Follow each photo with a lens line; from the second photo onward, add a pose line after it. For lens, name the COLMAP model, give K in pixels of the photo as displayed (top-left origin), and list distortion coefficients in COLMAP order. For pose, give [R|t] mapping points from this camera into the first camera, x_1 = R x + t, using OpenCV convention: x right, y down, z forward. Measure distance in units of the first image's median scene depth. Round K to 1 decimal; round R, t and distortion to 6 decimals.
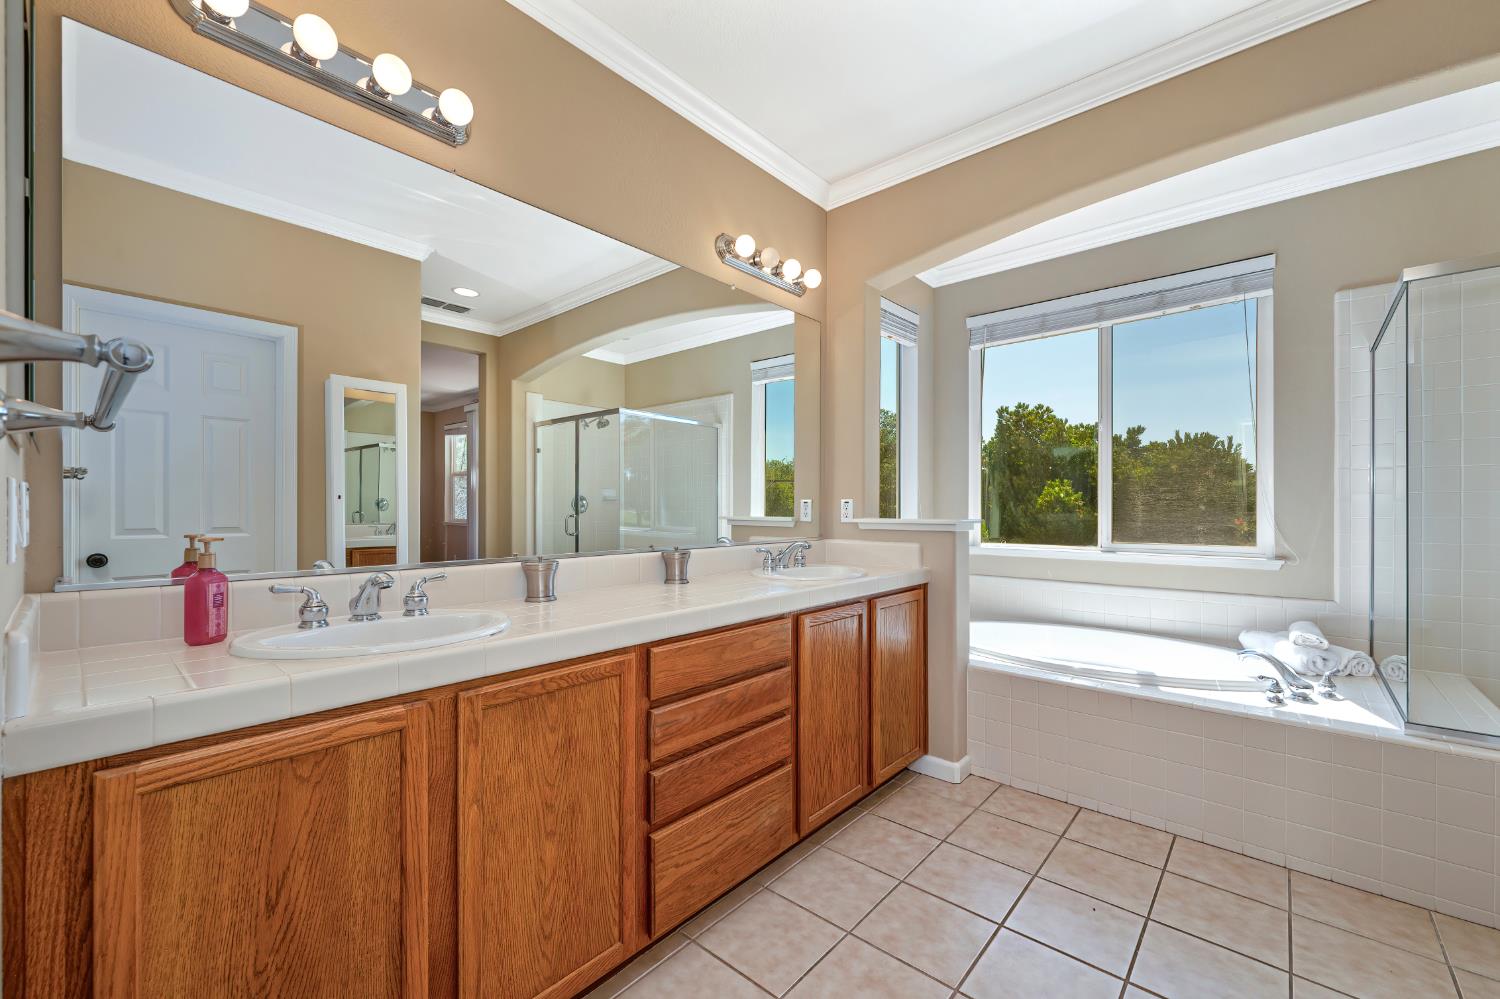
lens RADIAL K [[600.3, 0, 757.6], [0, 600.3, 509.9], [0, 0, 1]] dist [0.000043, -0.000060]
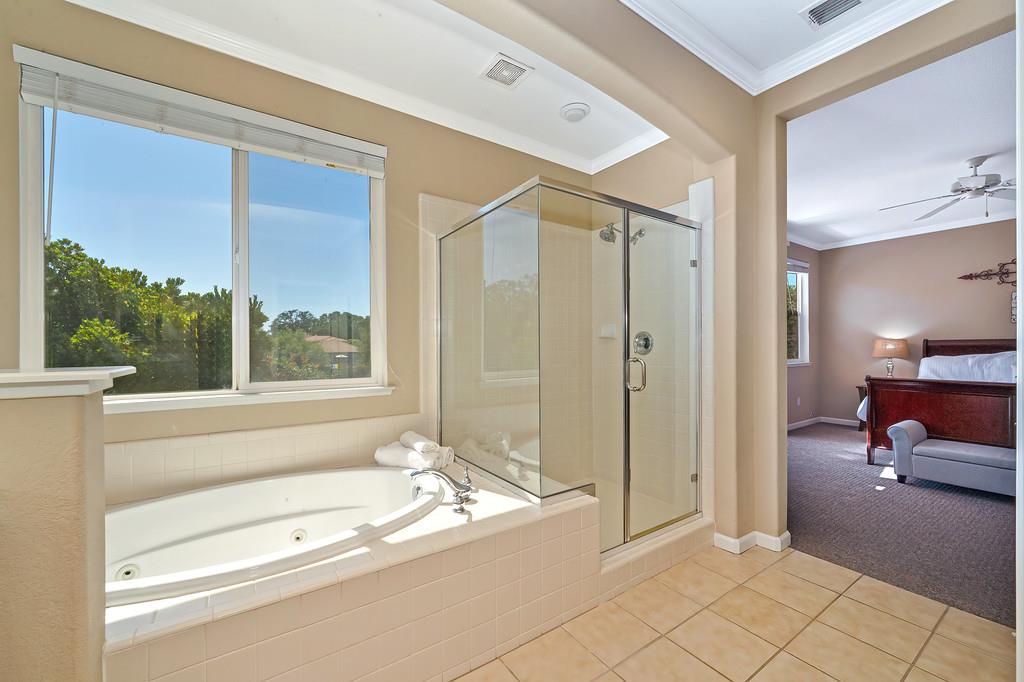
lens RADIAL K [[405.9, 0, 511.3], [0, 405.9, 346.4], [0, 0, 1]] dist [0.001150, 0.000458]
pose [[0.256428, -0.001659, 0.966562, 0.094270], [0.007444, 0.999972, -0.000258, -0.000634], [-0.966535, 0.007261, 0.256434, 0.520088]]
